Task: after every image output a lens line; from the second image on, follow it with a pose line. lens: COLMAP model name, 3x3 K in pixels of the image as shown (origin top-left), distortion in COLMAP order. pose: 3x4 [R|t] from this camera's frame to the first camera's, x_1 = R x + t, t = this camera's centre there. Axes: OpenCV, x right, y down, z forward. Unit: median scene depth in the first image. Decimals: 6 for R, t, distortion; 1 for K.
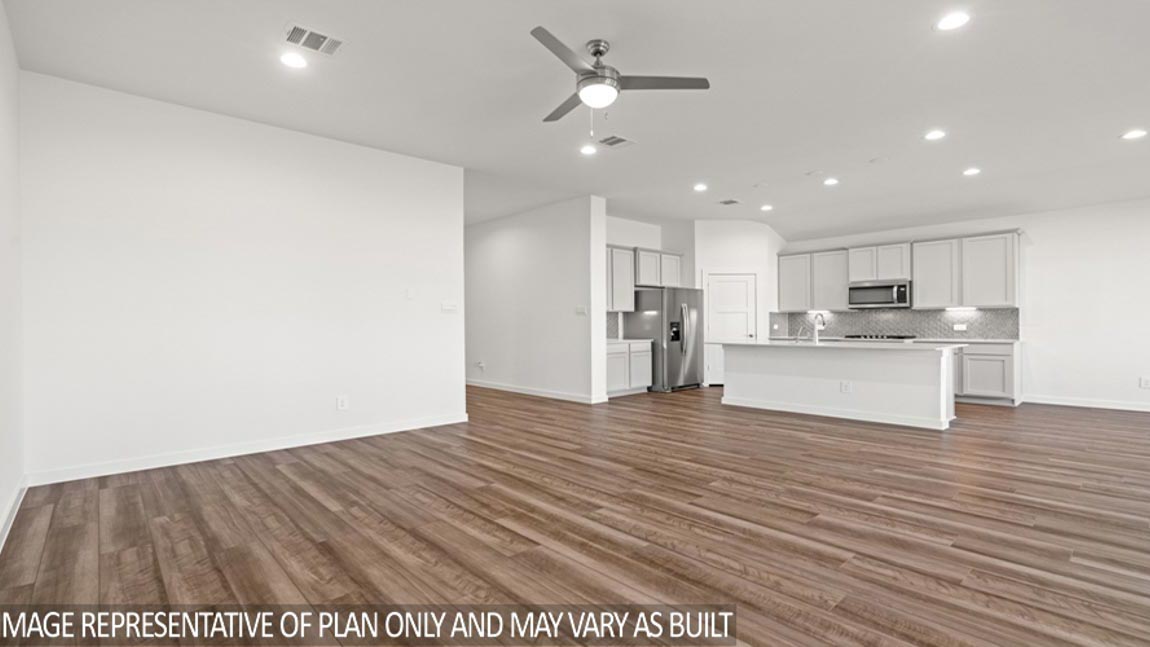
lens RADIAL K [[521.7, 0, 576.8], [0, 521.7, 325.6], [0, 0, 1]] dist [0.000558, 0.000719]
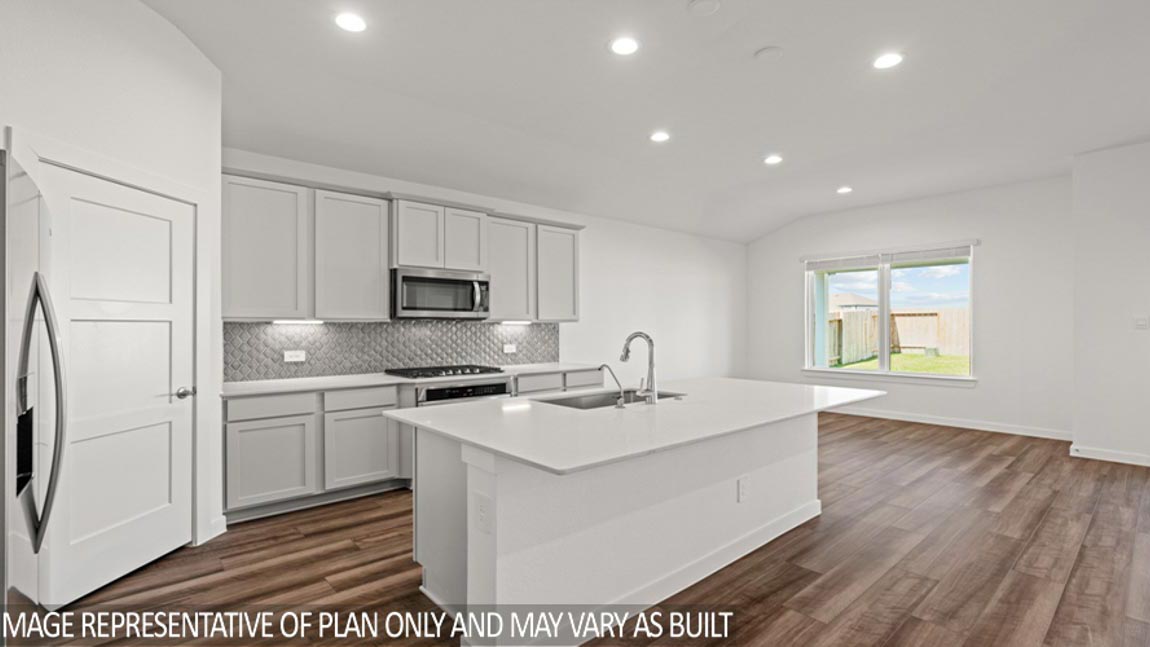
lens RADIAL K [[521.7, 0, 576.8], [0, 521.7, 325.6], [0, 0, 1]] dist [0.000558, 0.000719]
pose [[0.034711, 0.009992, 0.999347, 0.029748], [0.003736, 0.999942, -0.010128, -0.022000], [-0.999390, 0.004085, 0.034672, 0.942350]]
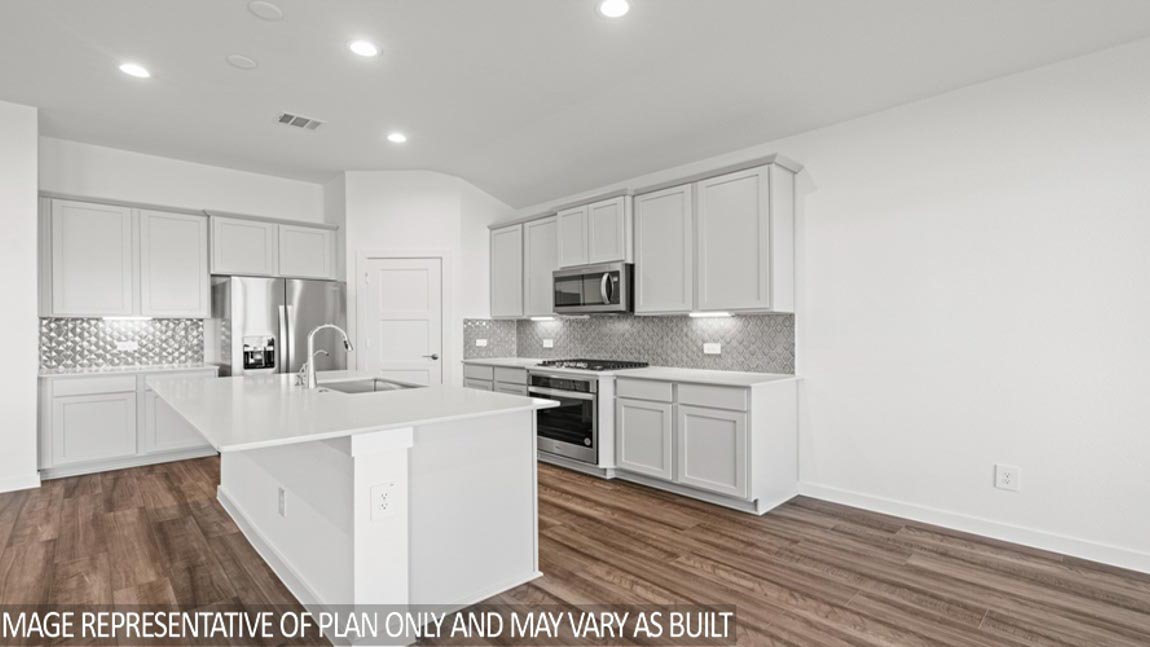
lens RADIAL K [[516.3, 0, 569.2], [0, 516.3, 328.9], [0, 0, 1]] dist [-0.003133, -0.000041]
pose [[0.999989, 0.003770, 0.002617, 0.620229], [-0.003777, 0.999989, 0.002715, -0.019738], [-0.002607, -0.002725, 0.999993, 0.486455]]
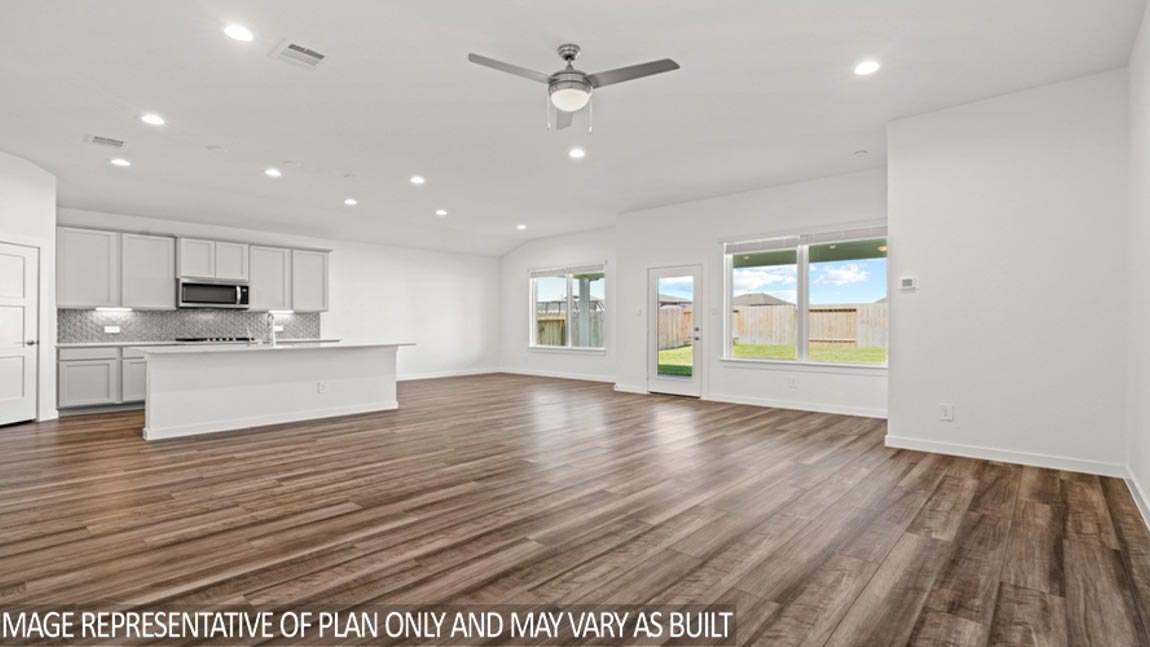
lens RADIAL K [[521.7, 0, 576.8], [0, 521.7, 325.6], [0, 0, 1]] dist [0.000558, 0.000719]
pose [[-0.086438, 0.005169, 0.996244, -0.448813], [0.001282, 0.999986, -0.005078, 0.003435], [-0.996256, 0.000838, -0.086444, 0.495517]]
